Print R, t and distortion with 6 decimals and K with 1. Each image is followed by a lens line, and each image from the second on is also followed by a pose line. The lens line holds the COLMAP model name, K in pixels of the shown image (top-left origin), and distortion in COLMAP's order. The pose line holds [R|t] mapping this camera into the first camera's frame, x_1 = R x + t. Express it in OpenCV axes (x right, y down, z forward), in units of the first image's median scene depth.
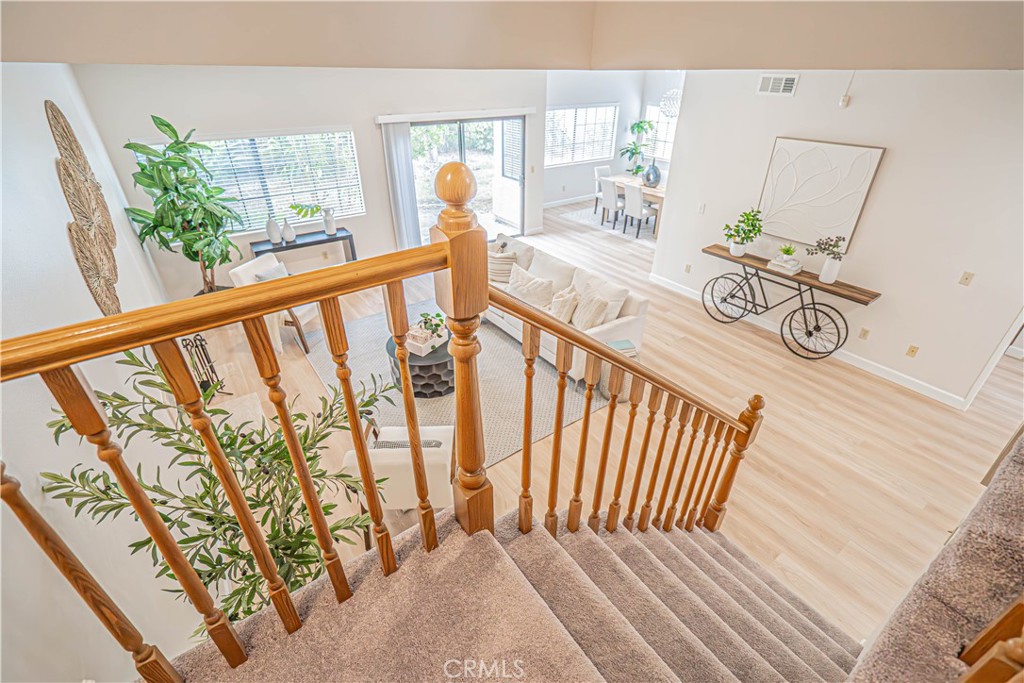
lens RADIAL K [[456.1, 0, 516.2], [0, 456.1, 344.7], [0, 0, 1]] dist [-0.003932, -0.000178]
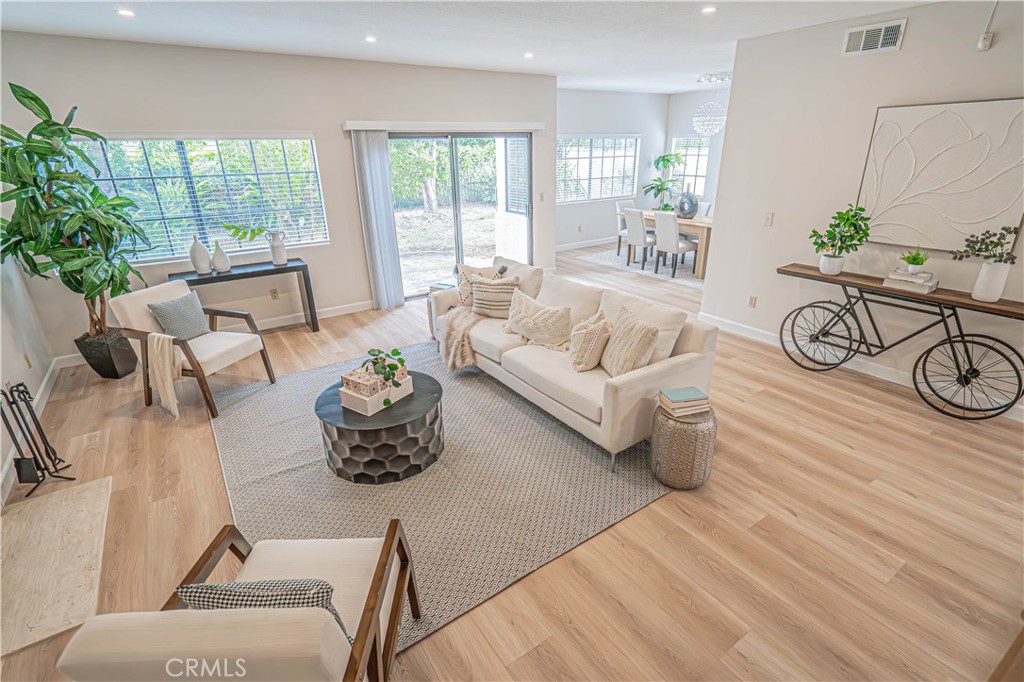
lens RADIAL K [[489.1, 0, 516.8], [0, 489.1, 346.5], [0, 0, 1]] dist [-0.000236, 0.000647]
pose [[0.999592, -0.012005, -0.025922, 0.015905], [0.007821, 0.987750, -0.155851, 0.030252], [0.027475, 0.155585, 0.987440, 0.257535]]
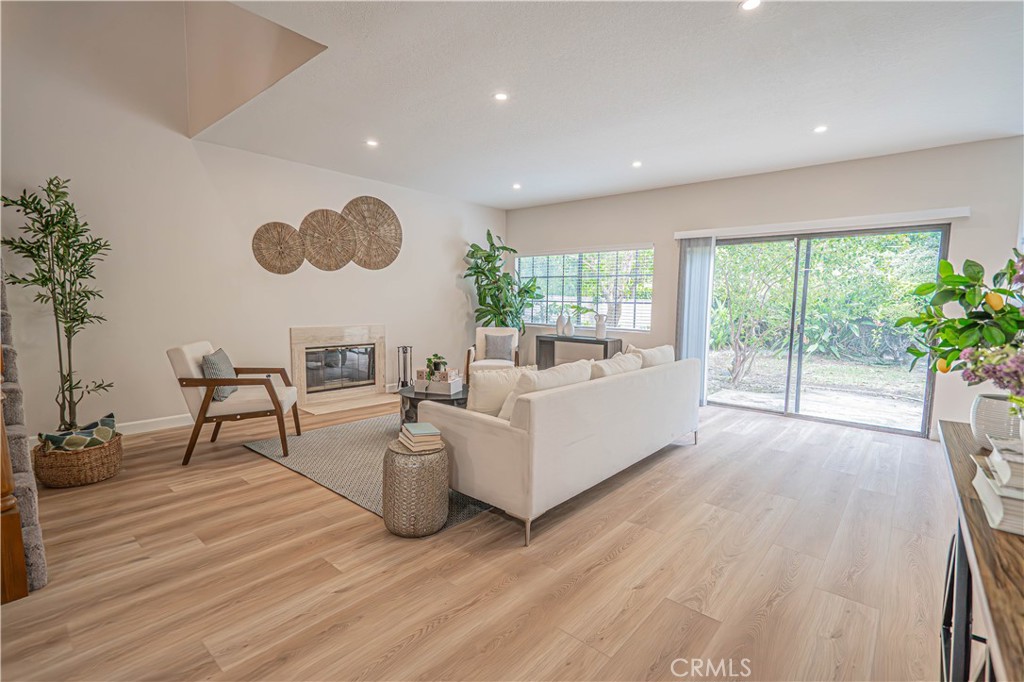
lens RADIAL K [[467.8, 0, 513.1], [0, 467.8, 344.8], [0, 0, 1]] dist [-0.005505, 0.001053]
pose [[0.230738, 0.085121, -0.969285, 0.667861], [-0.518139, 0.853929, -0.048353, -0.099690], [0.823585, 0.513381, 0.241138, 0.714286]]
